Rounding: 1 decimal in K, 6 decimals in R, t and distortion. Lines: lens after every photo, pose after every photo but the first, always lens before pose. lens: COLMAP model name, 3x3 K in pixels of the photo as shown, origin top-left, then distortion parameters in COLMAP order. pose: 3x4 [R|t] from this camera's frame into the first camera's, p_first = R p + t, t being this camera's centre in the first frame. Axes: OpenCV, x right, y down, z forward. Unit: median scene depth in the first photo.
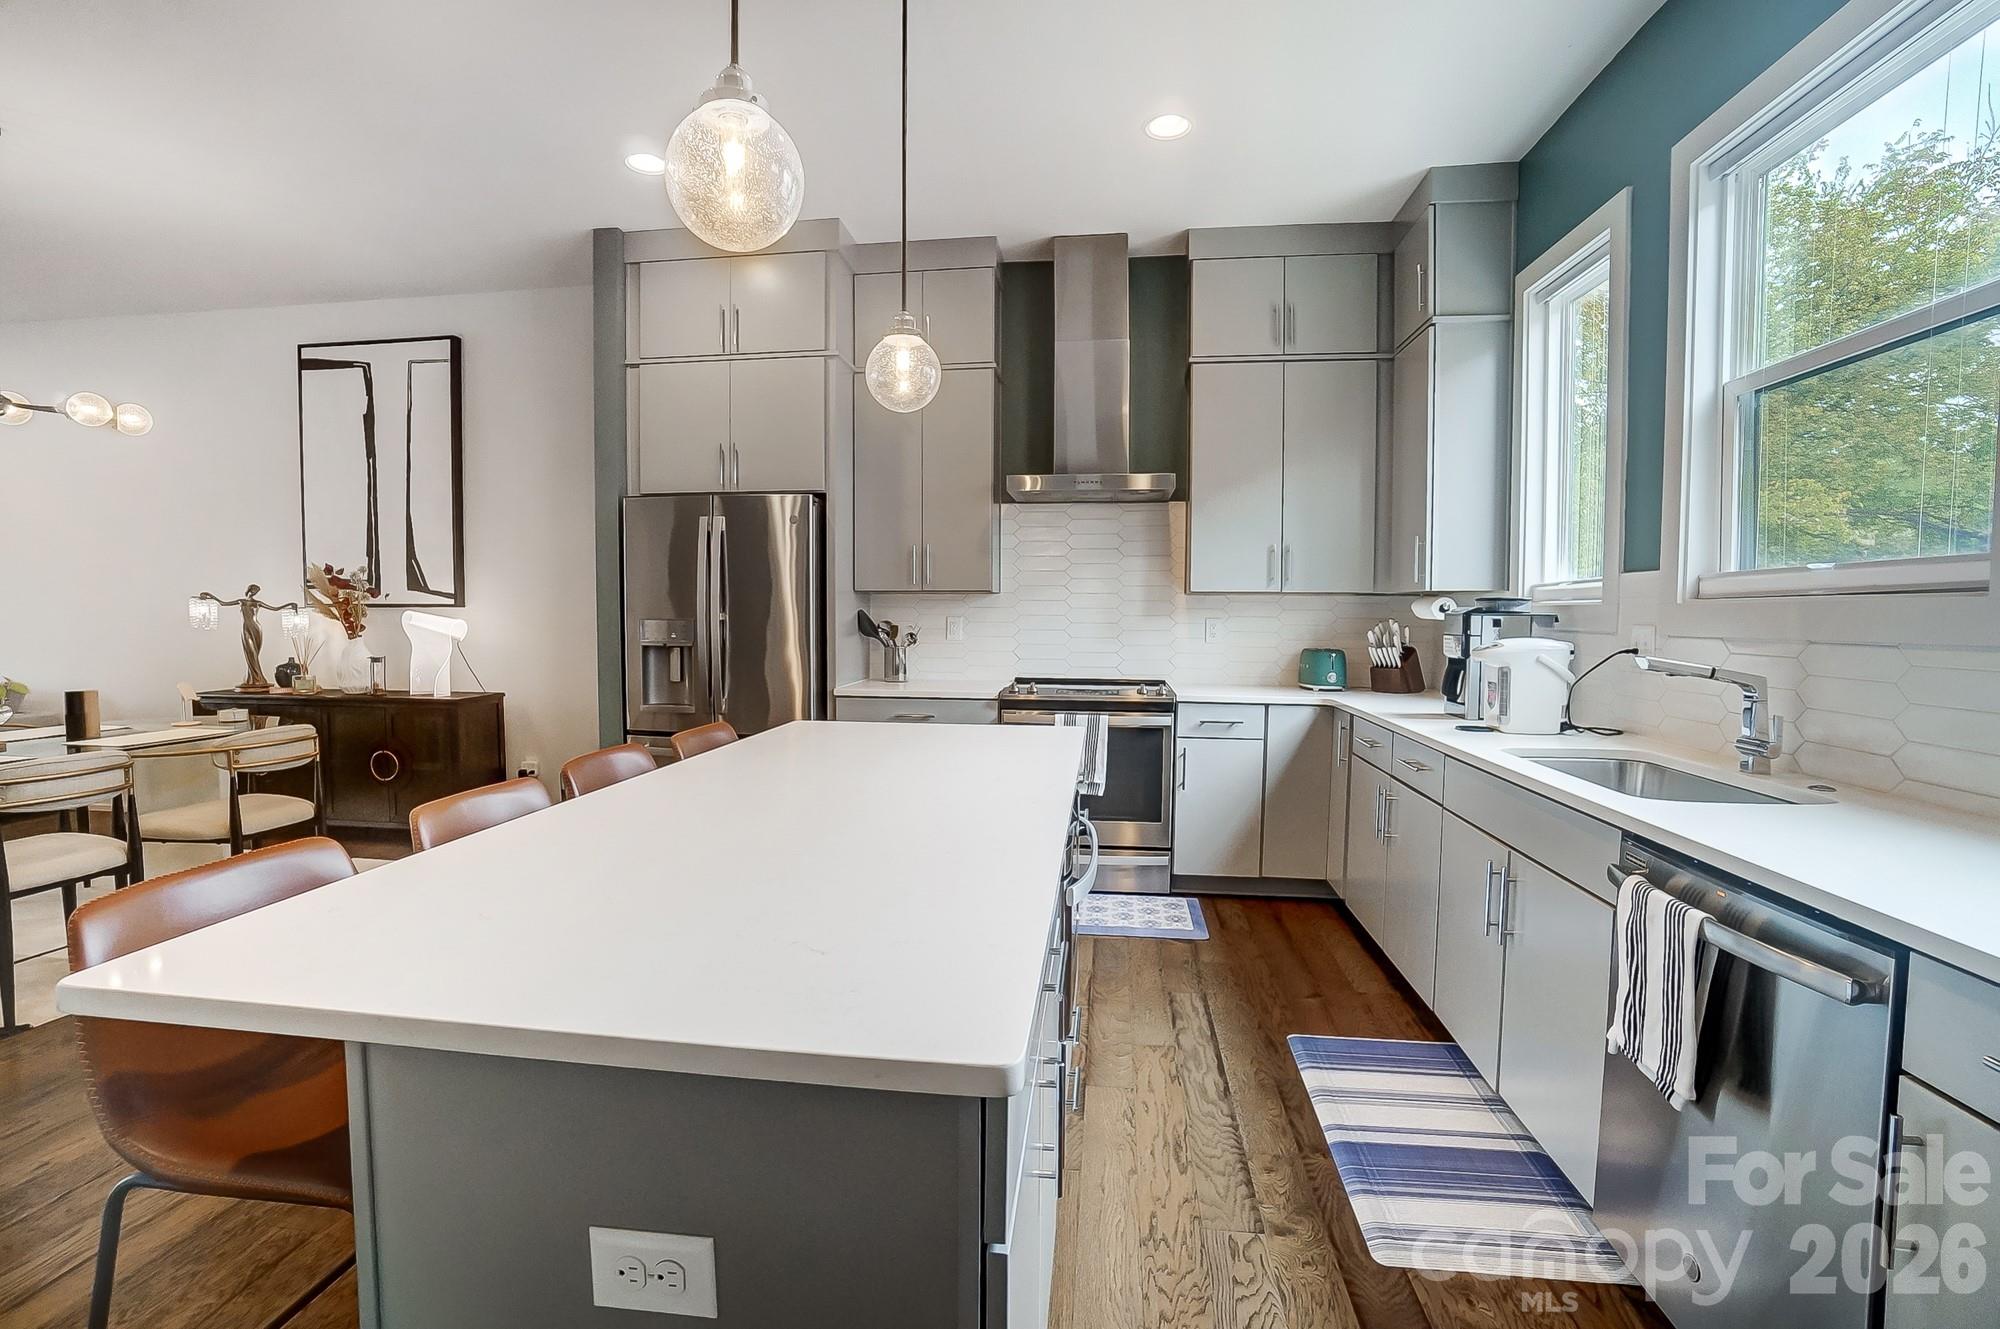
lens RADIAL K [[913.5, 0, 980.1], [0, 913.5, 666.6], [0, 0, 1]] dist [-0.072817, 0.025653]
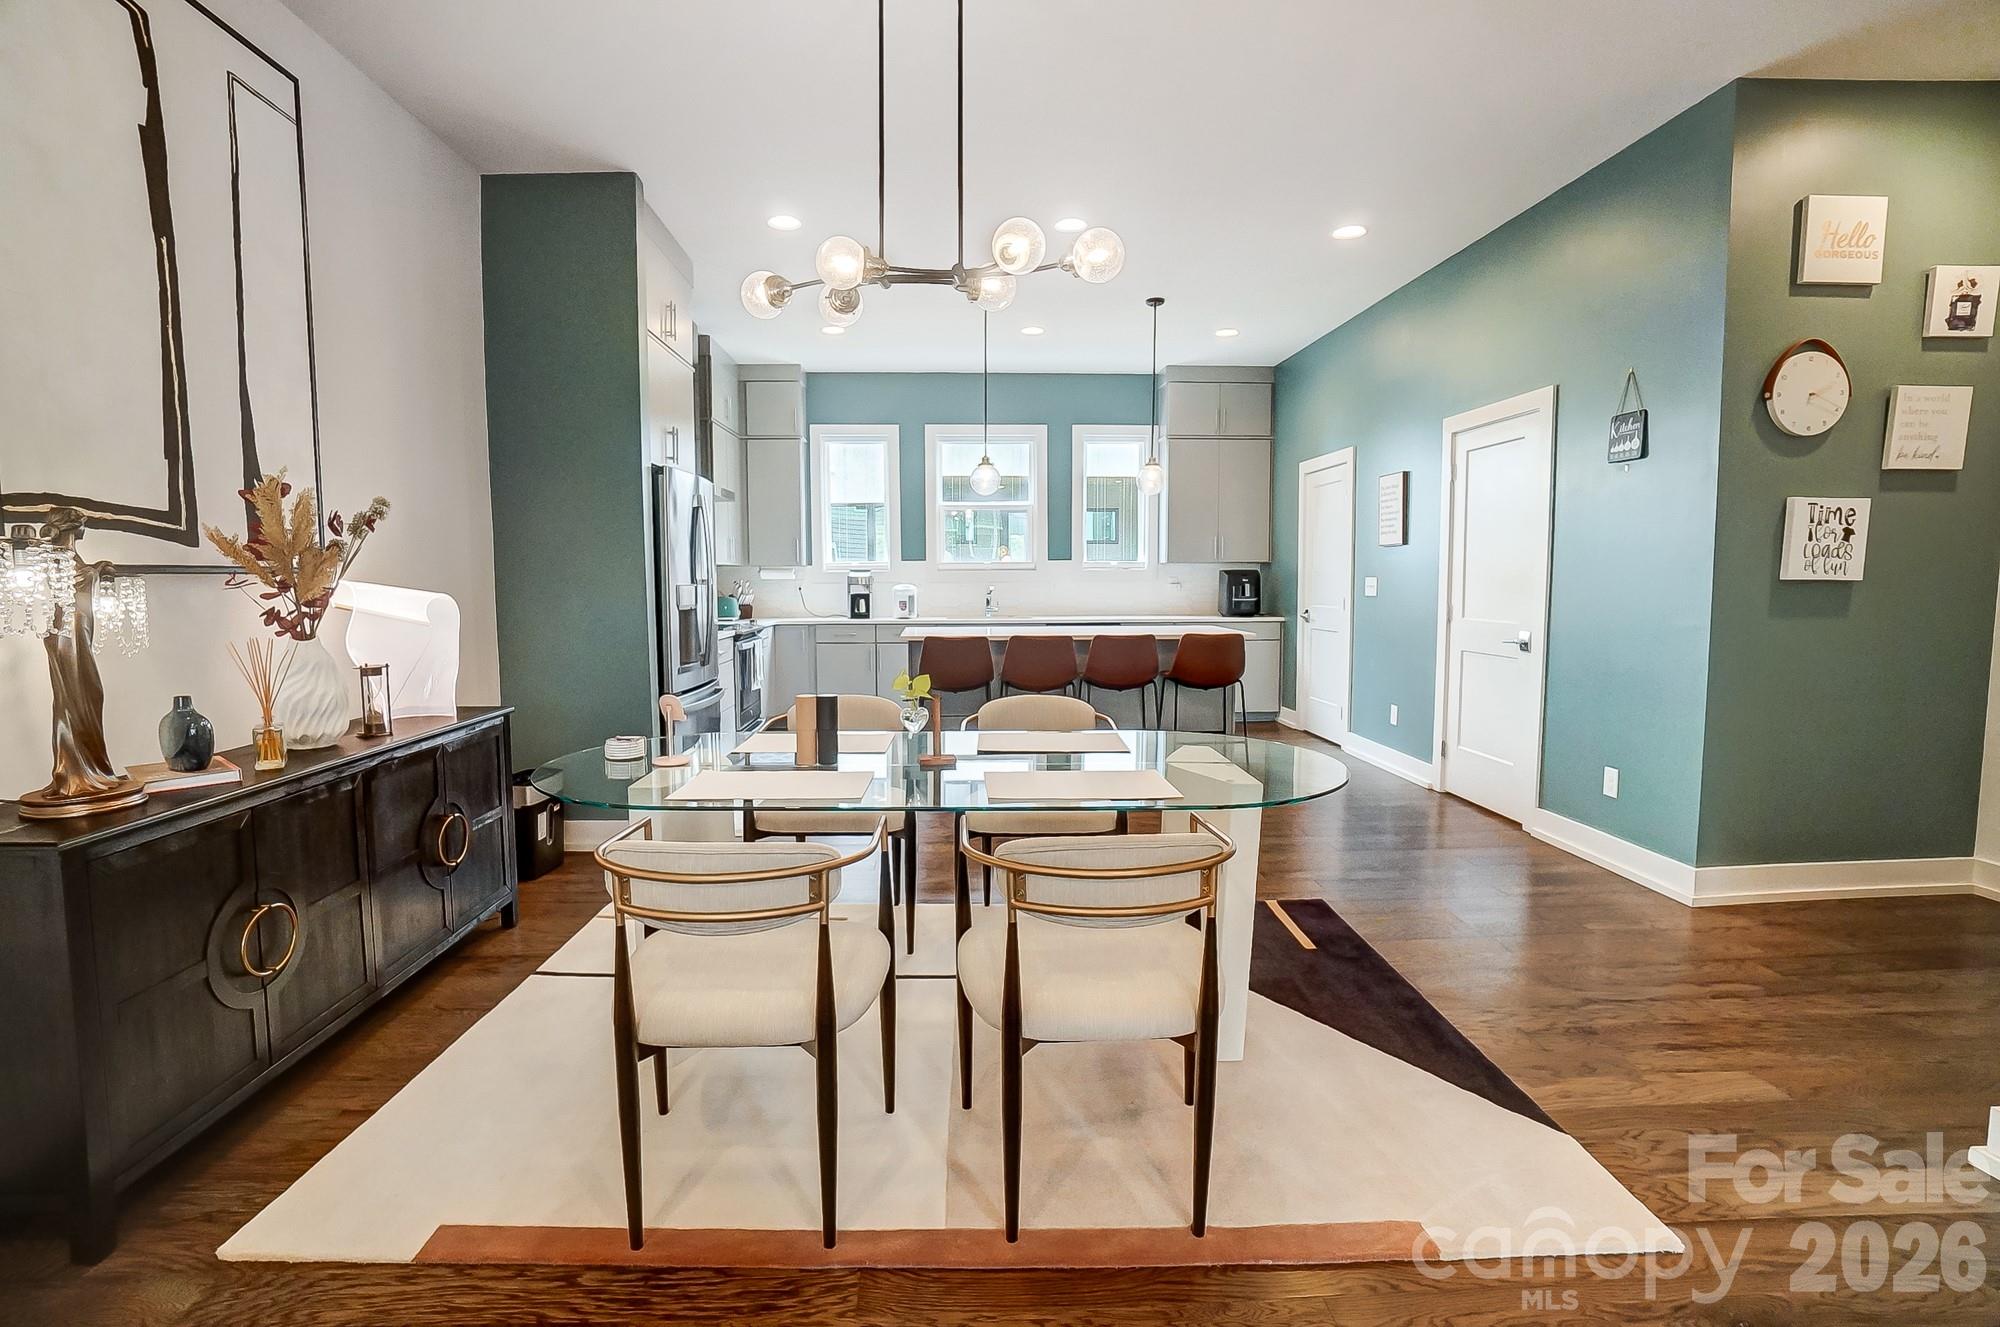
lens RADIAL K [[913.5, 0, 980.1], [0, 913.5, 665.6], [0, 0, 1]] dist [-0.072817, 0.025653]
pose [[-0.175778, -0.098185, 0.979521, -1.567349], [0.063926, 0.991775, 0.110885, -0.057089], [-0.982352, 0.082108, -0.168056, 0.888660]]
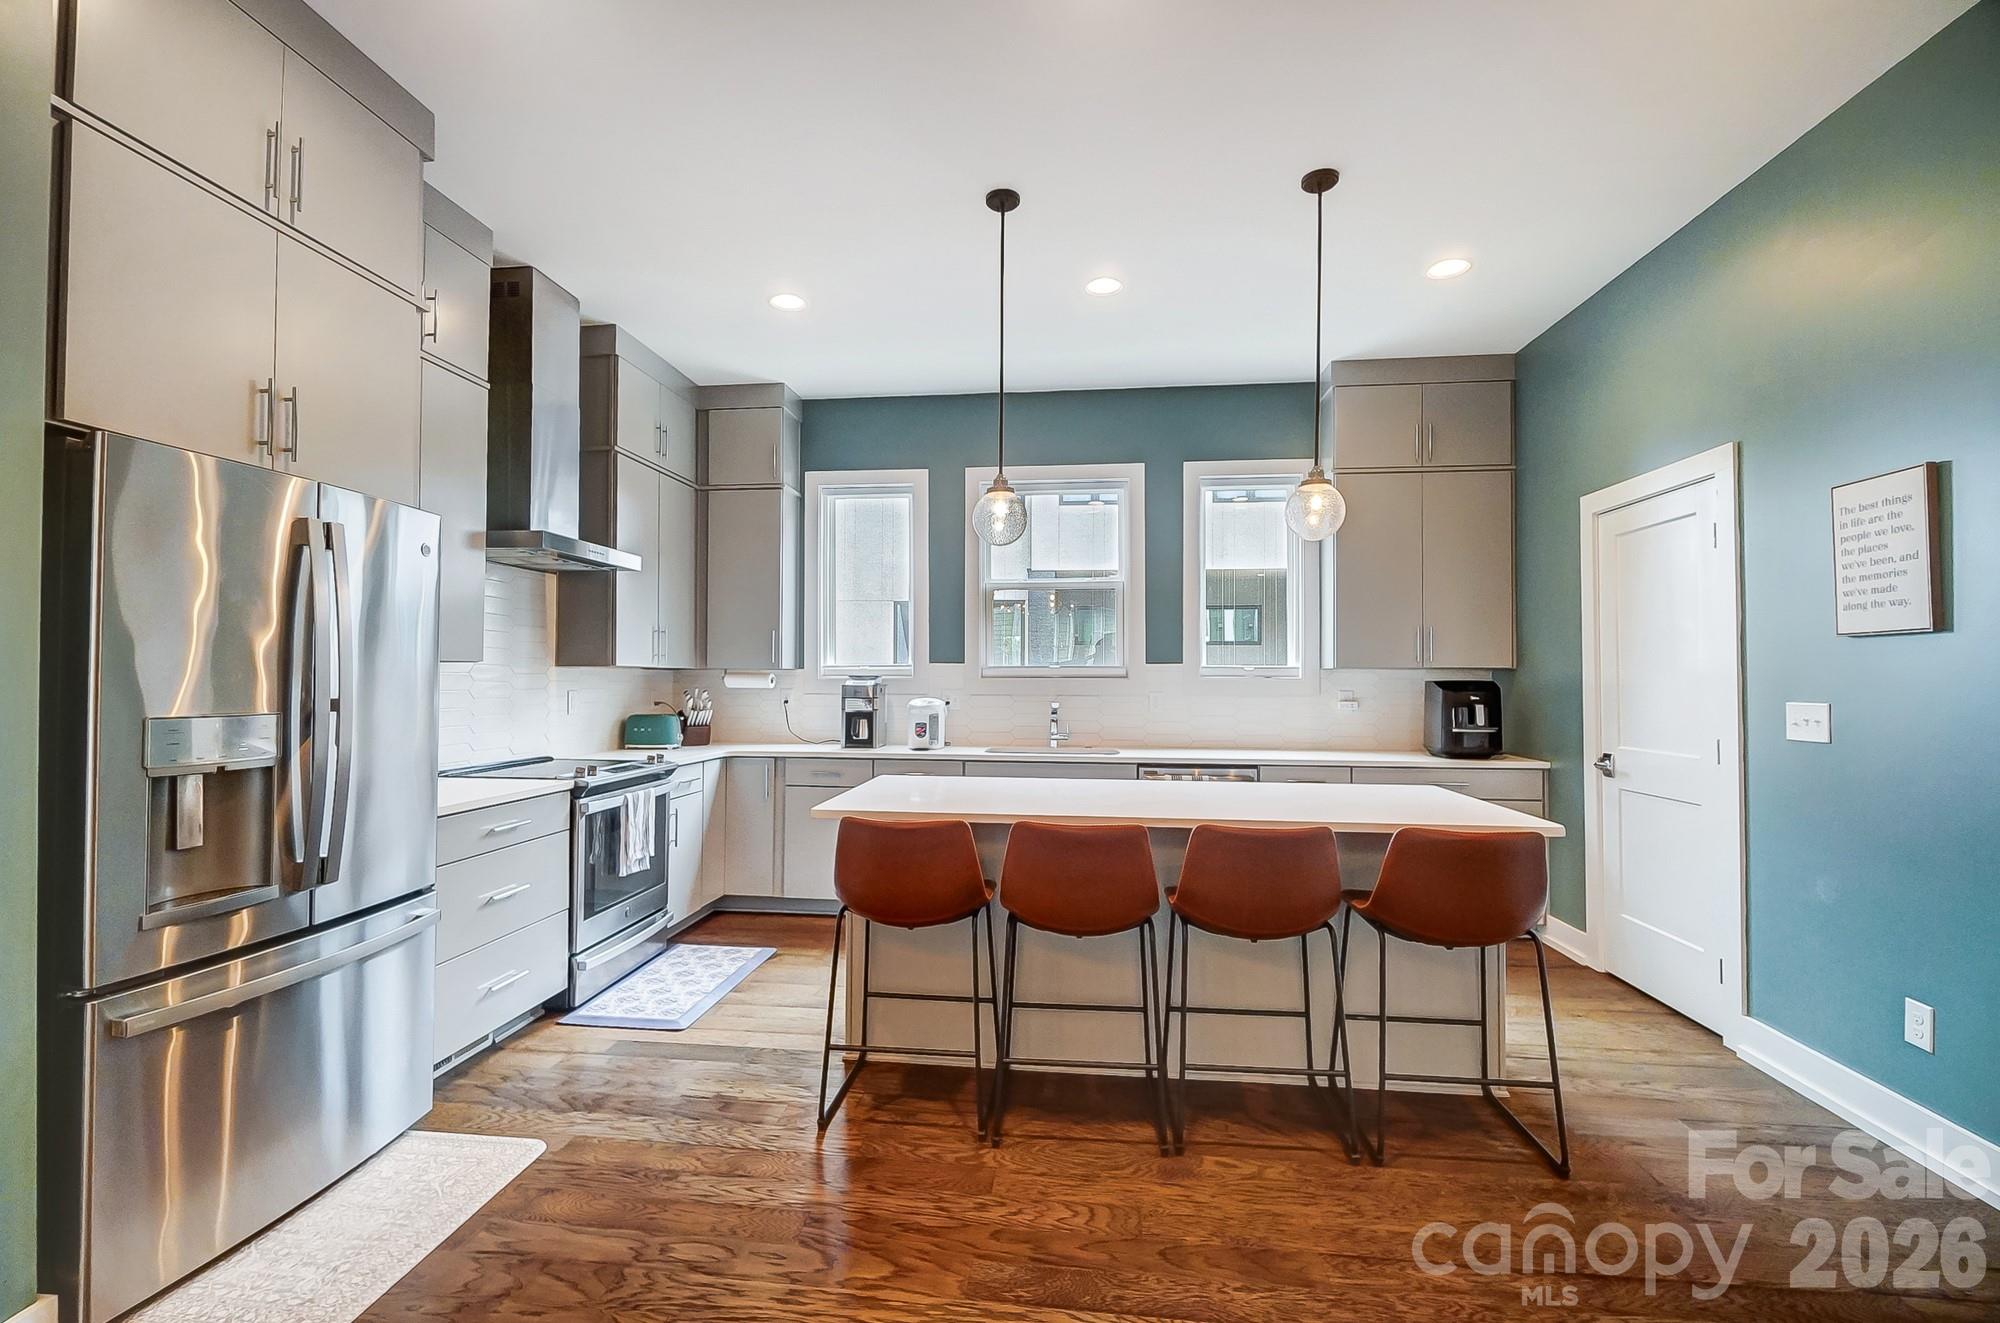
lens RADIAL K [[869.9, 0, 993.7], [0, 869.9, 665.7], [0, 0, 1]] dist [0.002459, -0.000091]
pose [[-0.023947, 0.009609, 0.999667, -0.848305], [0.056390, 0.998375, -0.008246, -0.053653], [-0.998122, 0.056174, -0.024450, 0.631967]]
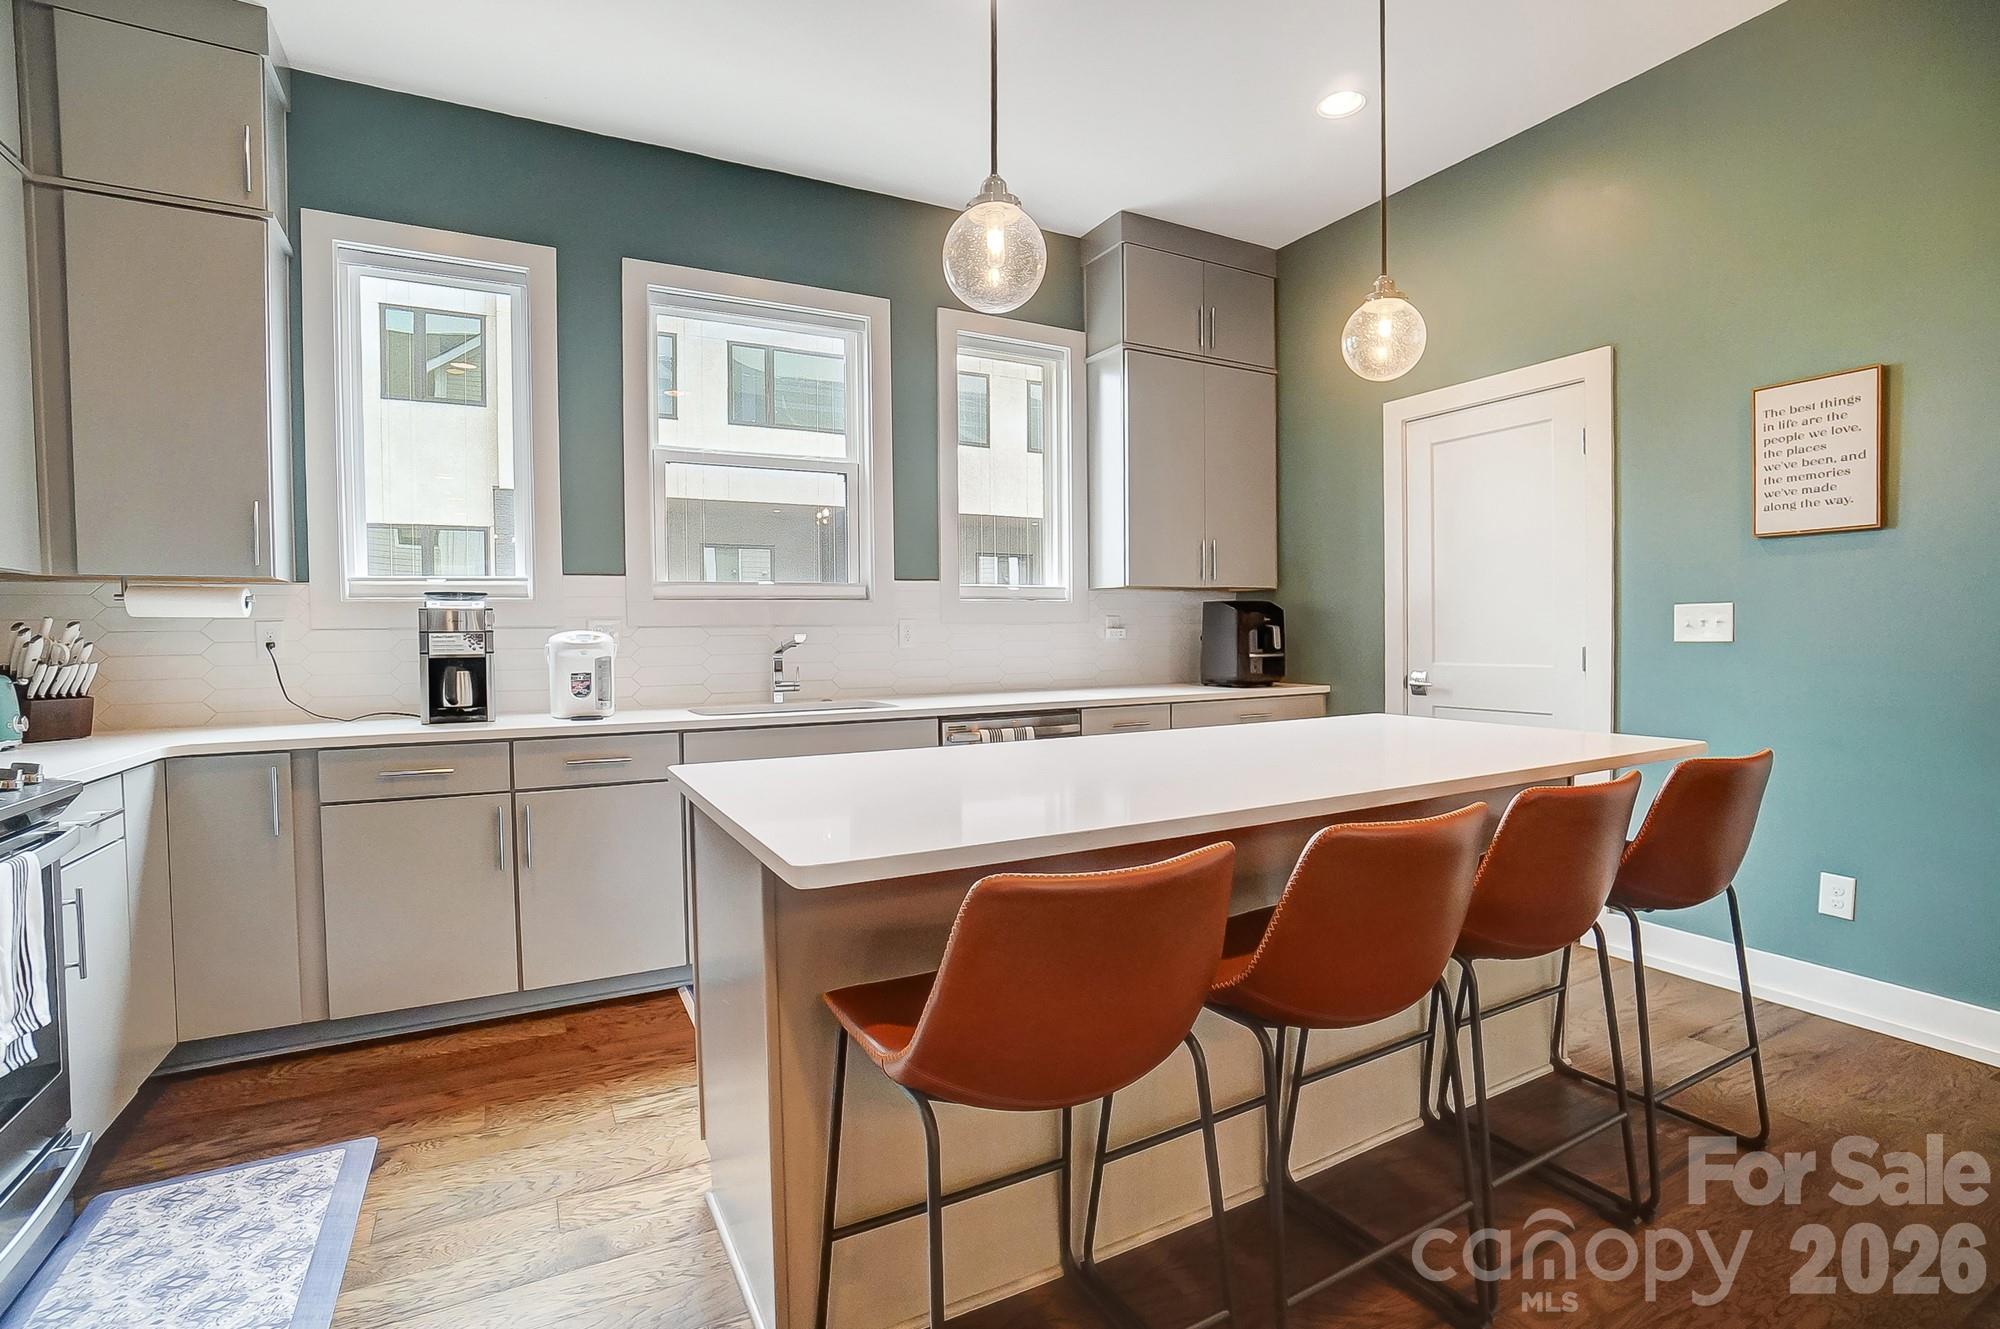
lens RADIAL K [[913.5, 0, 980.1], [0, 913.5, 666.6], [0, 0, 1]] dist [-0.072817, 0.025653]
pose [[-0.580943, -0.028252, 0.813454, -0.402446], [0.057568, 0.995468, 0.075687, -0.030534], [-0.811906, 0.090798, -0.576684, 0.873433]]
